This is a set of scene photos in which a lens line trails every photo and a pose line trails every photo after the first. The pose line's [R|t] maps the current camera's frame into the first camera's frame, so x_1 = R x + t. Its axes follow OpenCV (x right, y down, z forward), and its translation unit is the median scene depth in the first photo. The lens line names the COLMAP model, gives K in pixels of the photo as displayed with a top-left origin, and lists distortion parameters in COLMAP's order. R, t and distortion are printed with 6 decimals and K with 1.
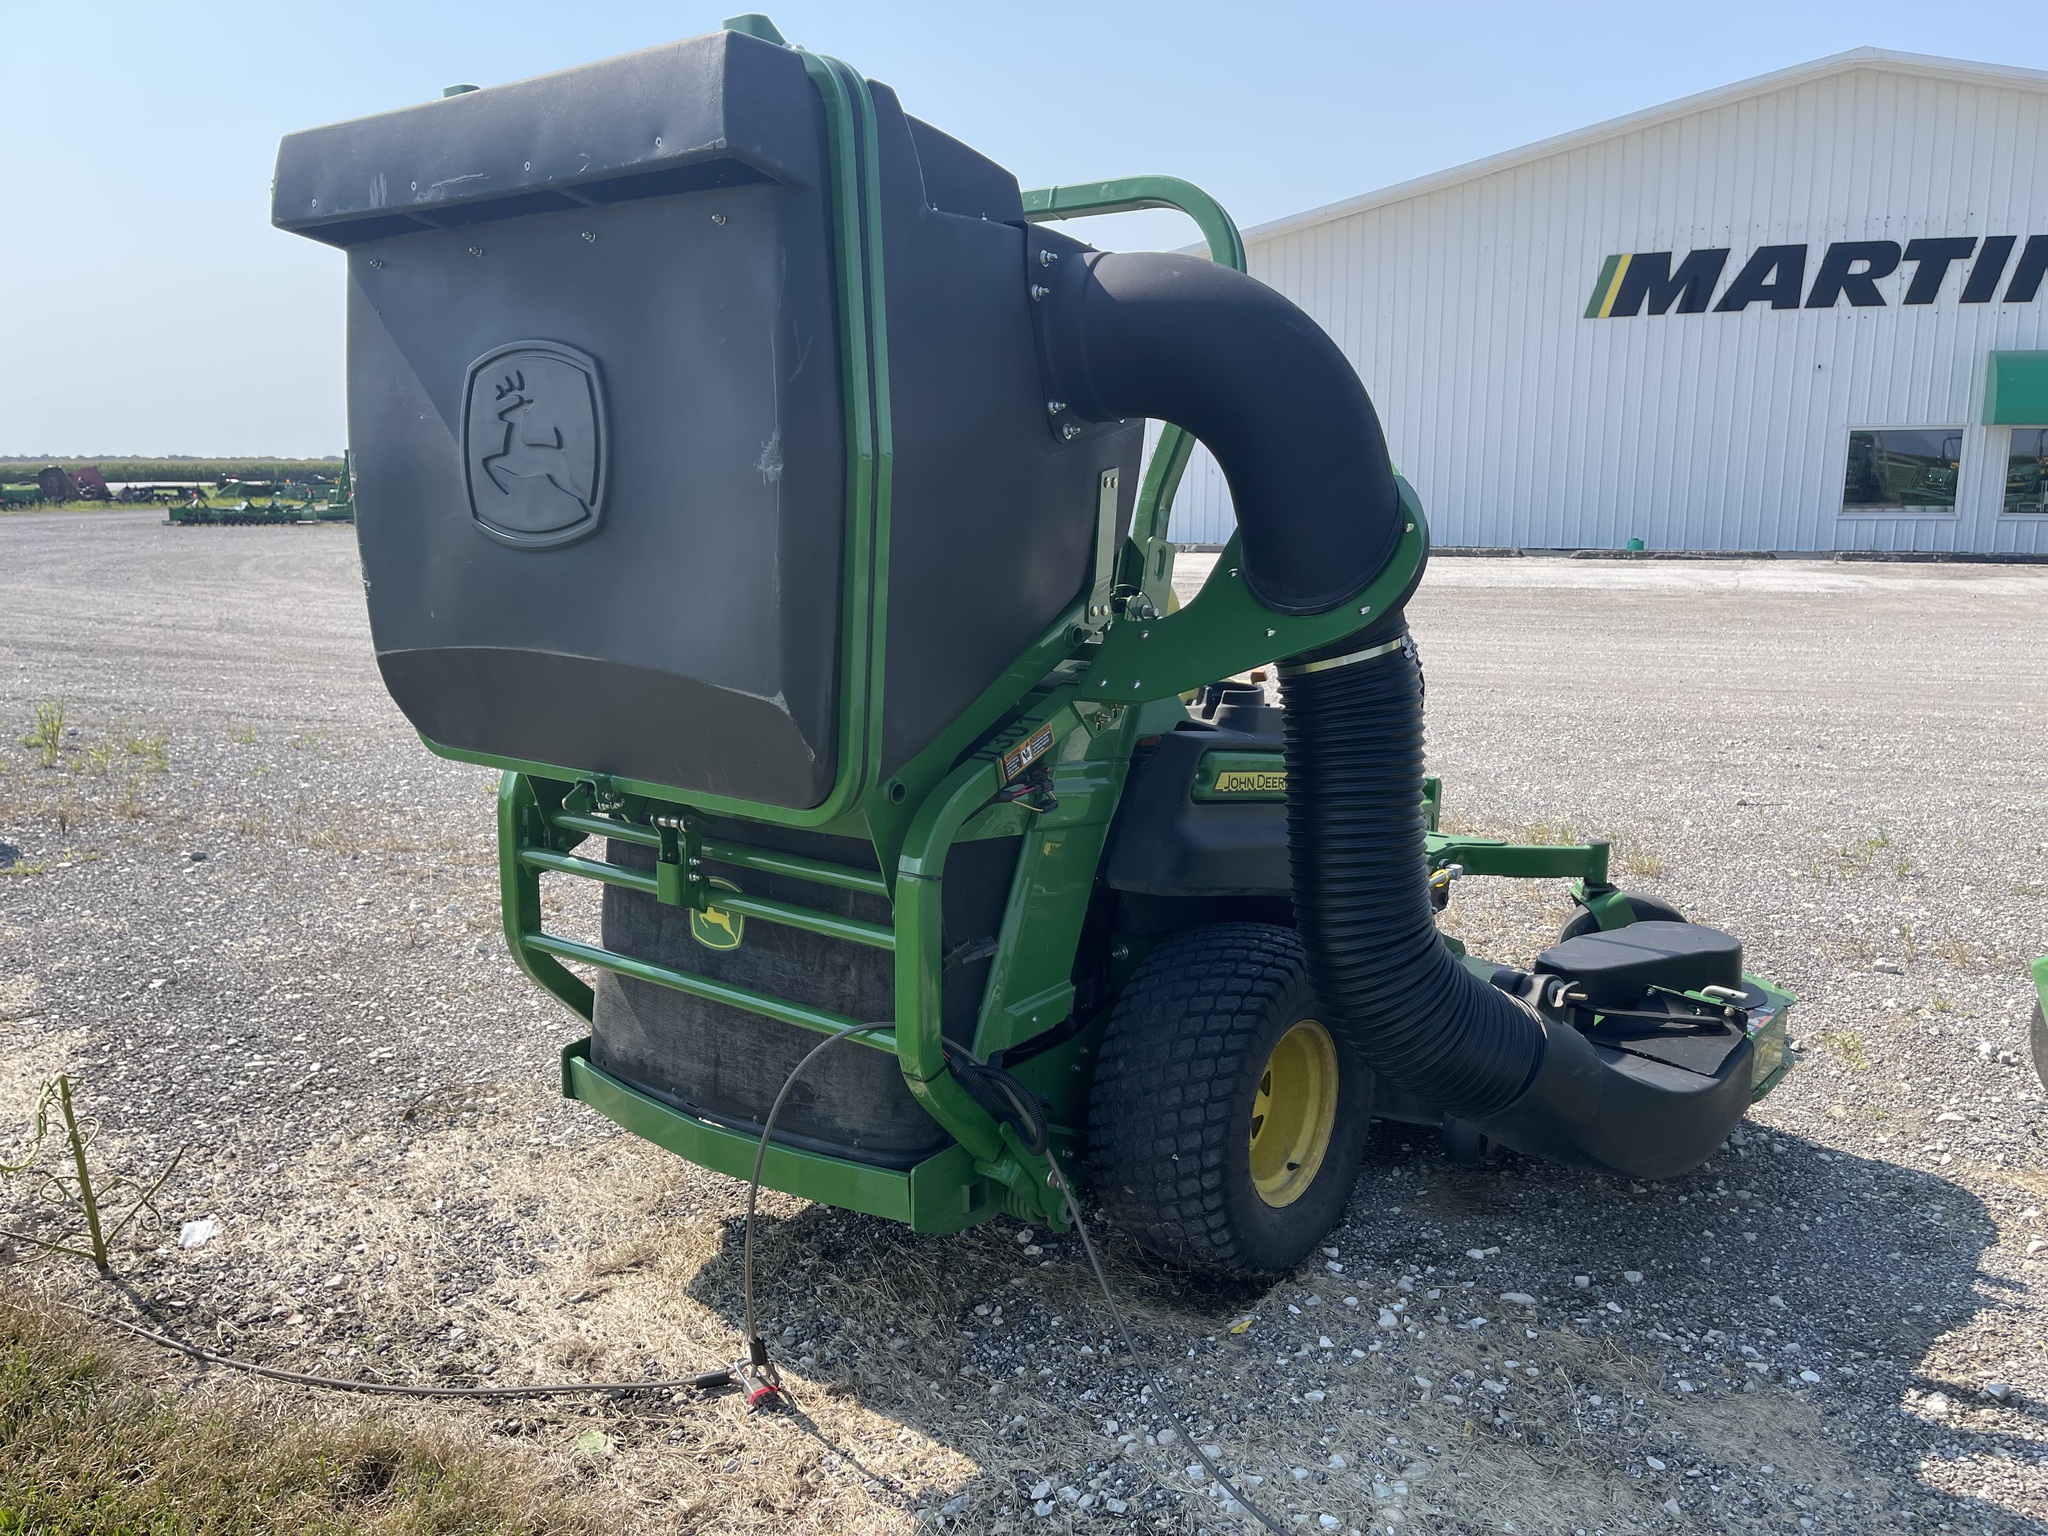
lens RADIAL K [[1557.9, 0, 1043.3], [0, 1557.9, 779.6], [0, 0, 1]] dist [0.068692, -0.098895]
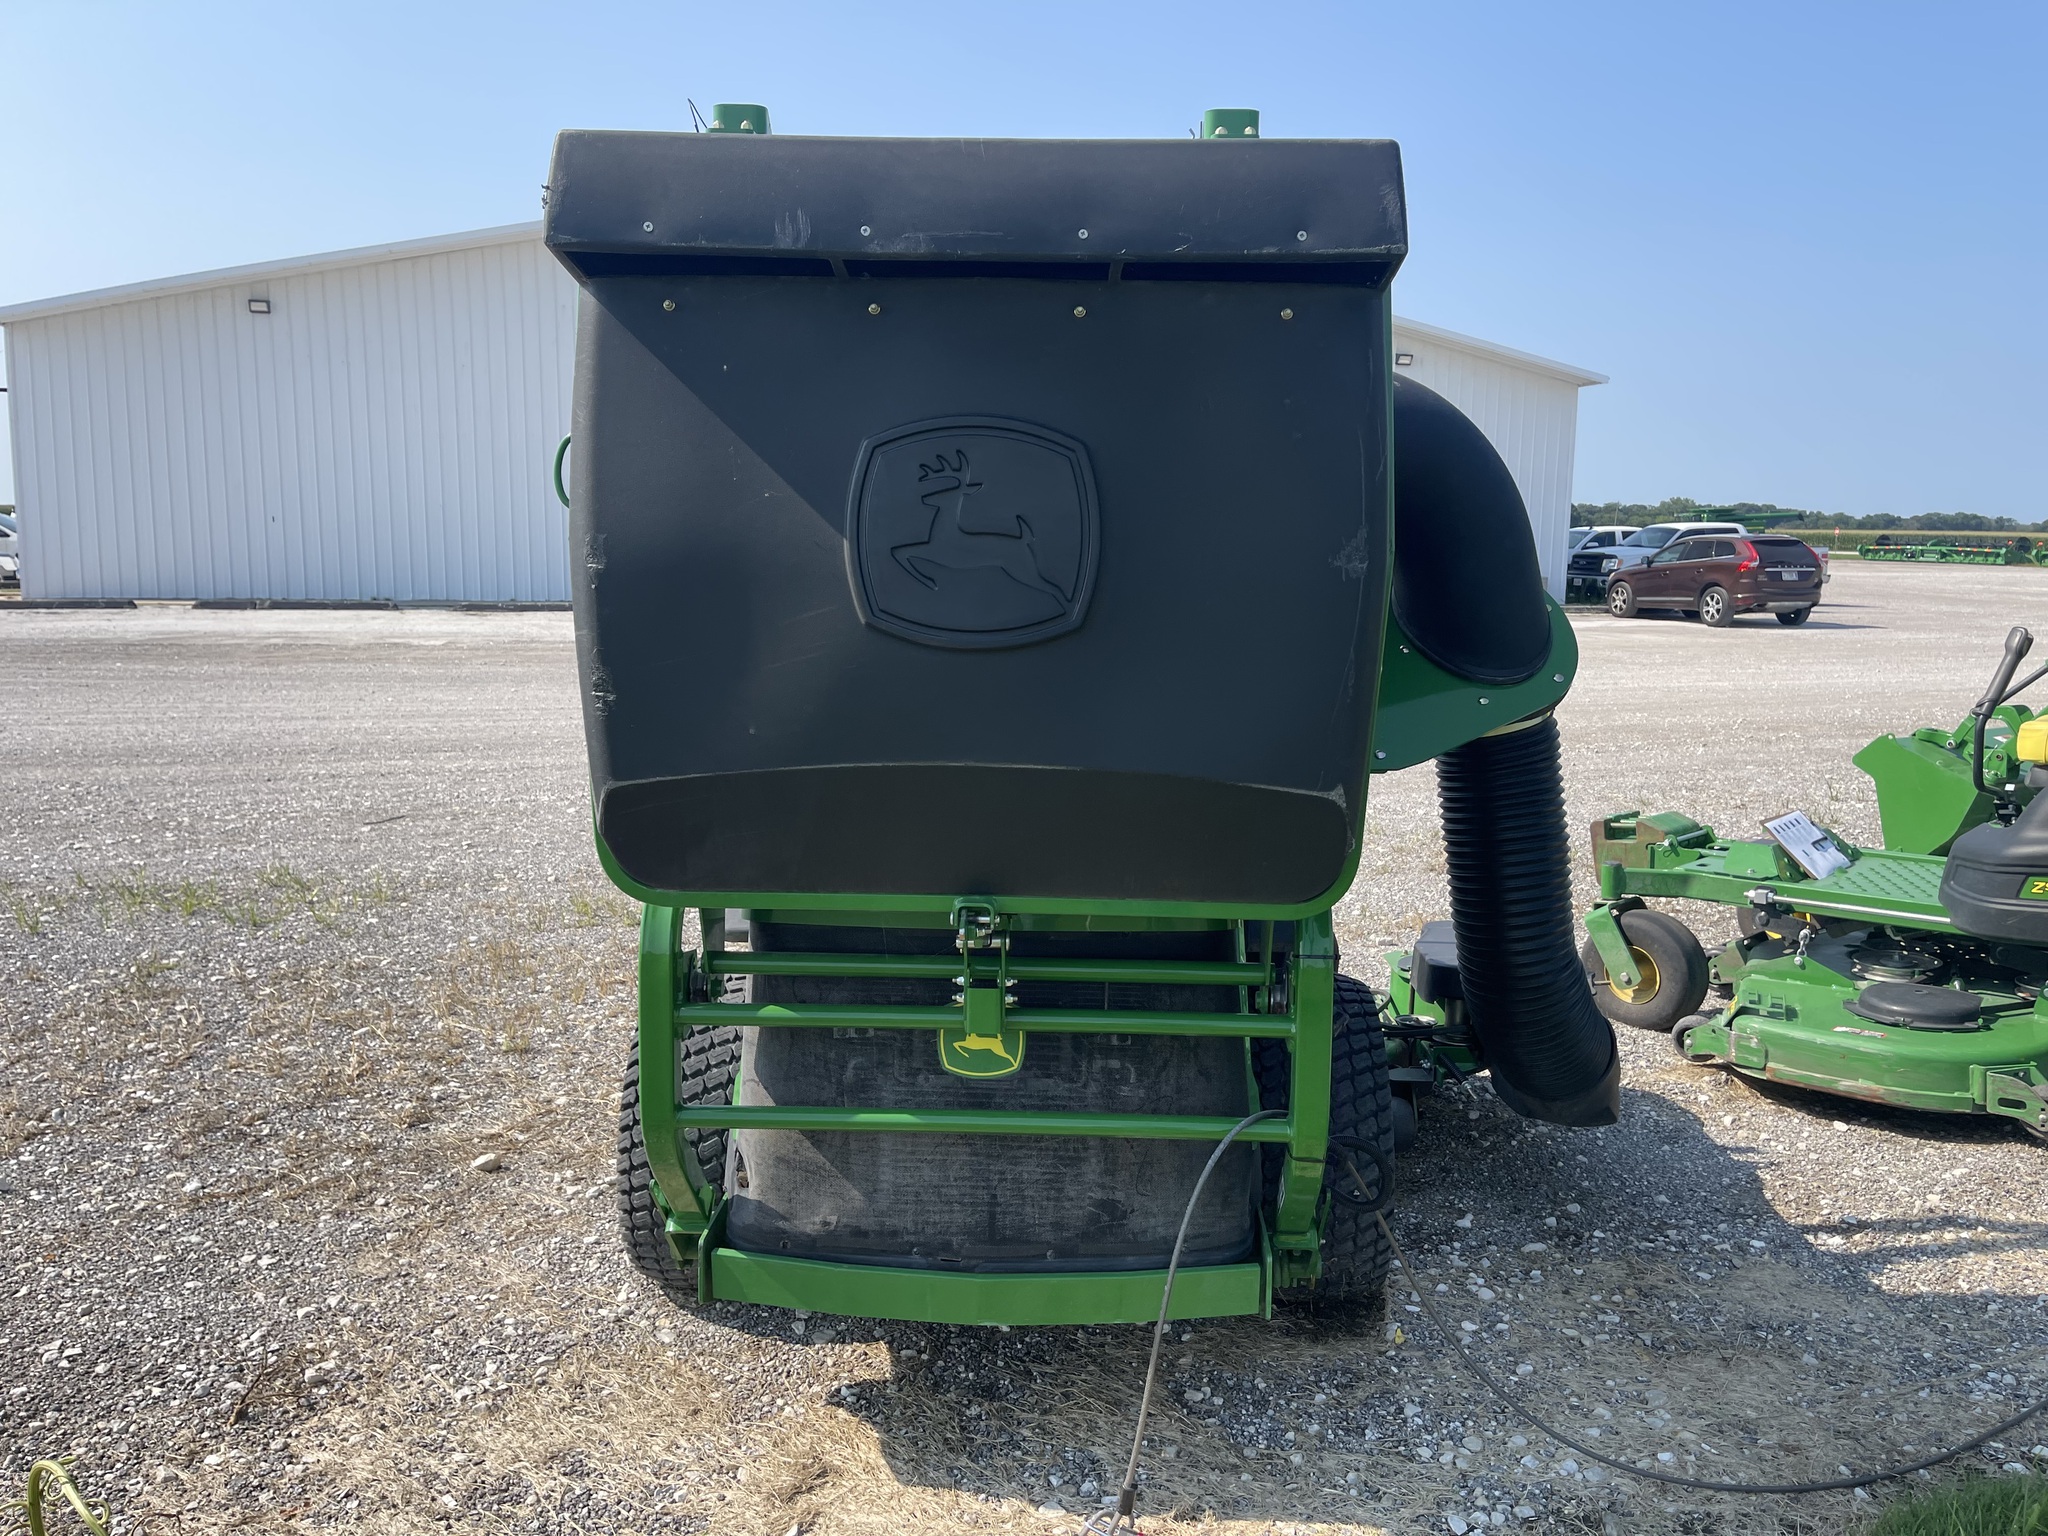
lens RADIAL K [[1557.9, 0, 1042.0], [0, 1557.9, 757.9], [0, 0, 1]] dist [0.068692, -0.098895]
pose [[0.816041, -0.071952, 0.573498, -0.686191], [0.097735, 0.995111, -0.014221, -0.060142], [-0.569670, 0.067656, 0.819084, 0.225813]]
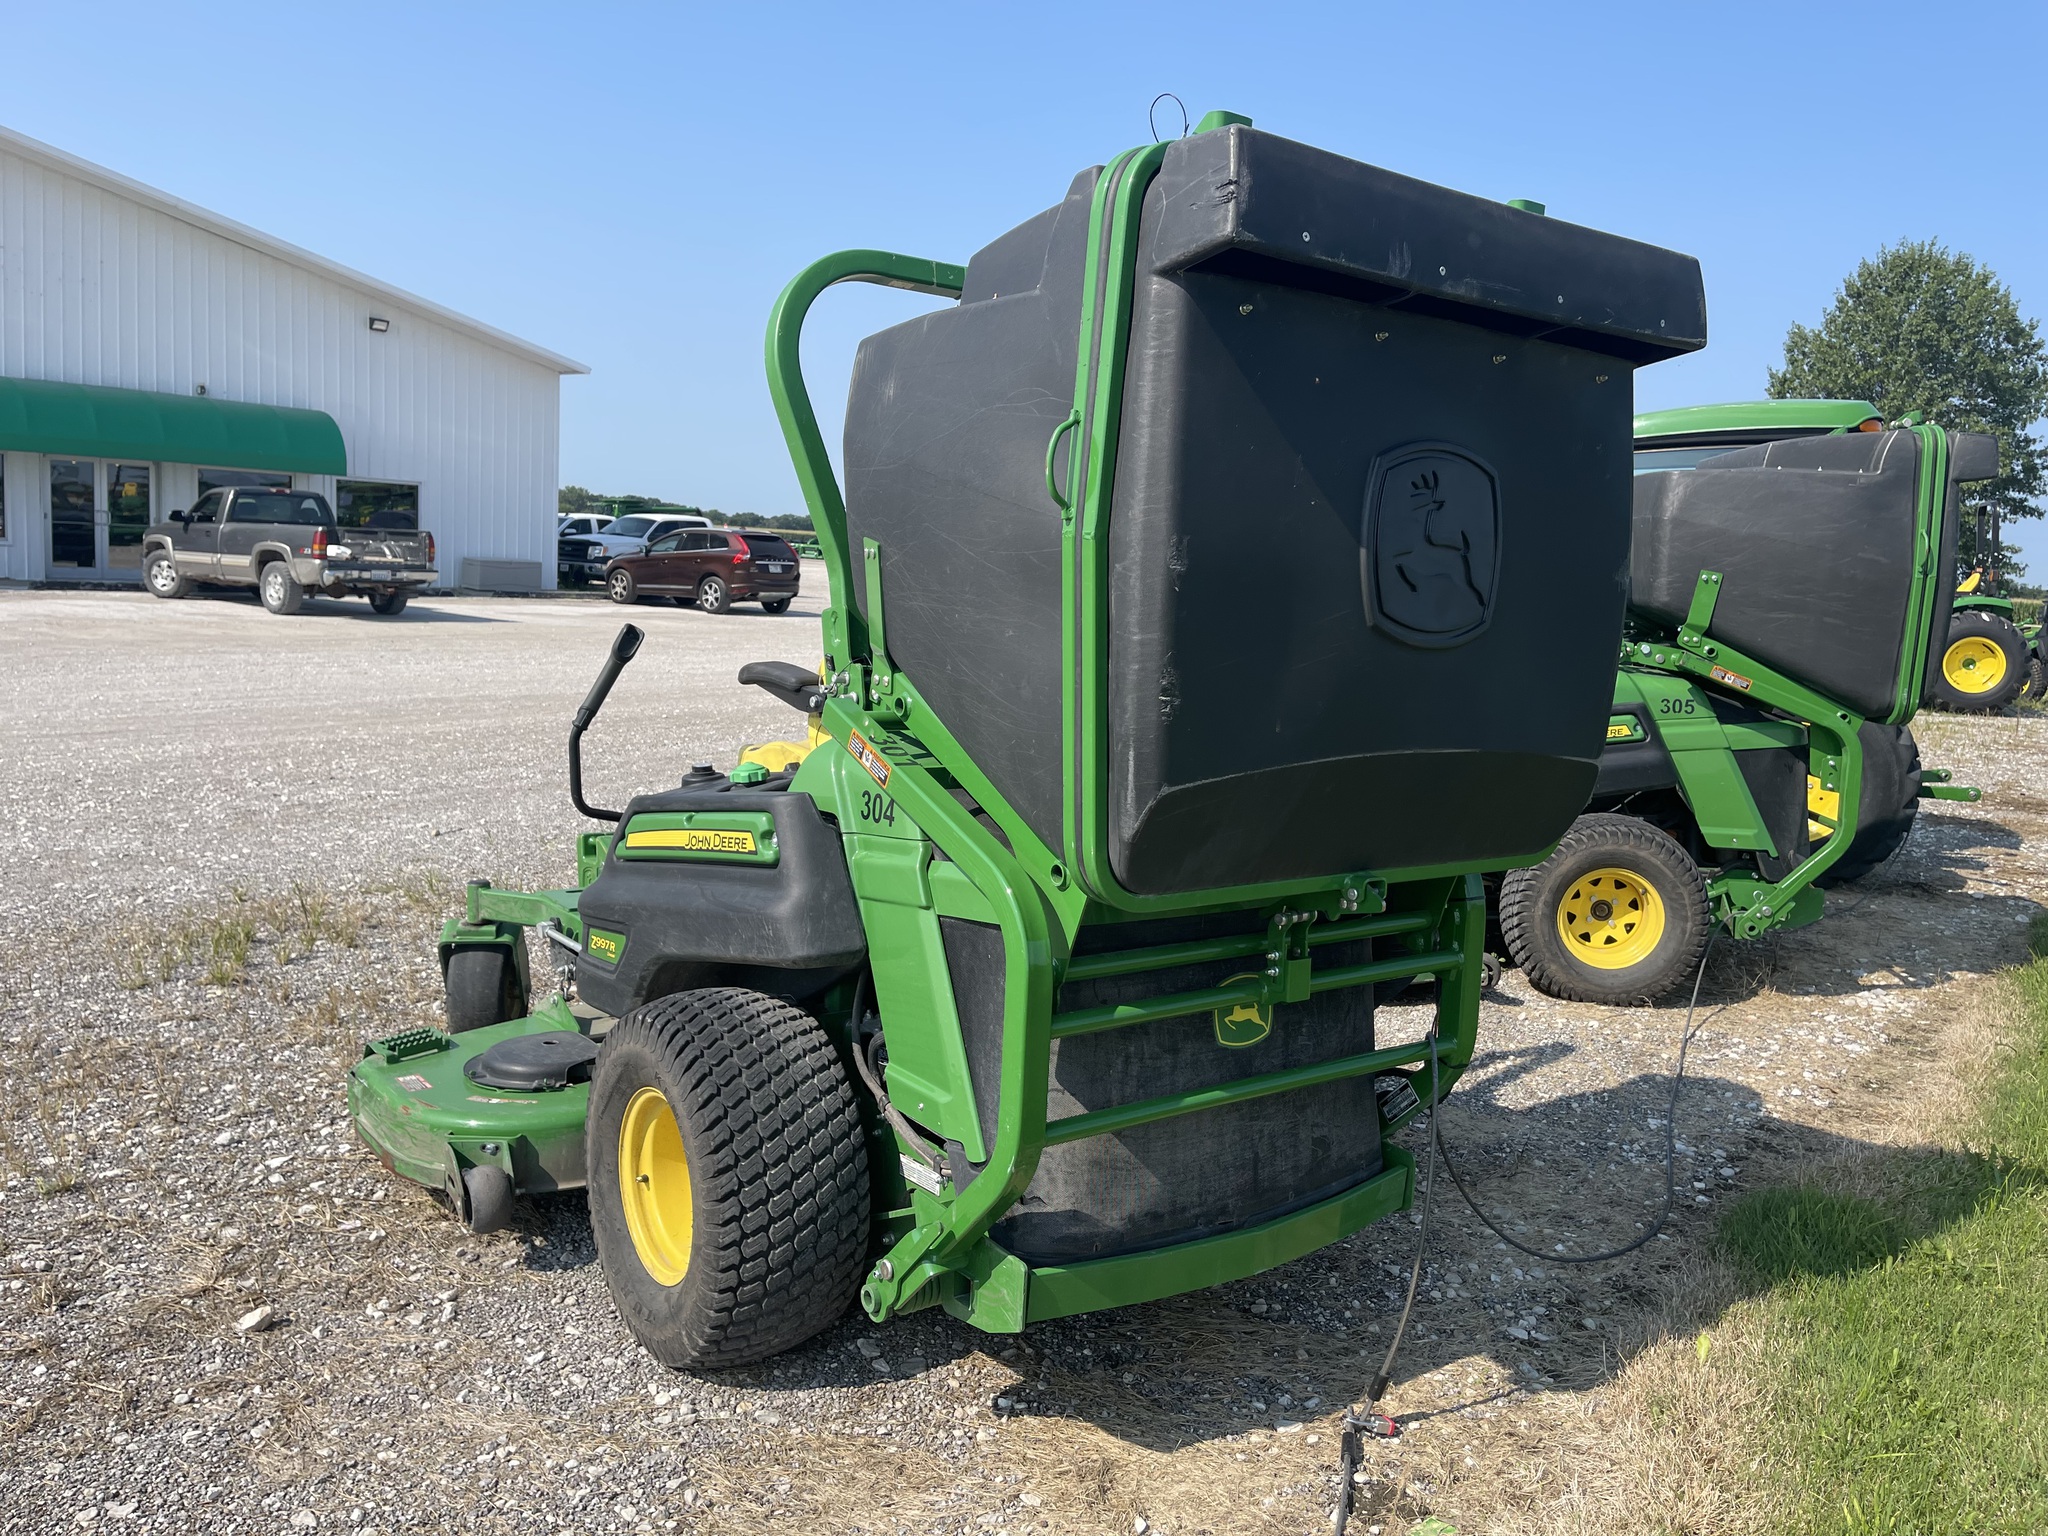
lens RADIAL K [[1557.9, 0, 1060.5], [0, 1557.9, 762.7], [0, 0, 1]] dist [0.068692, -0.098895]
pose [[0.270674, -0.112534, 0.956071, -1.149631], [0.130775, 0.988236, 0.079297, -0.158724], [-0.953747, 0.103567, 0.282206, 0.815565]]
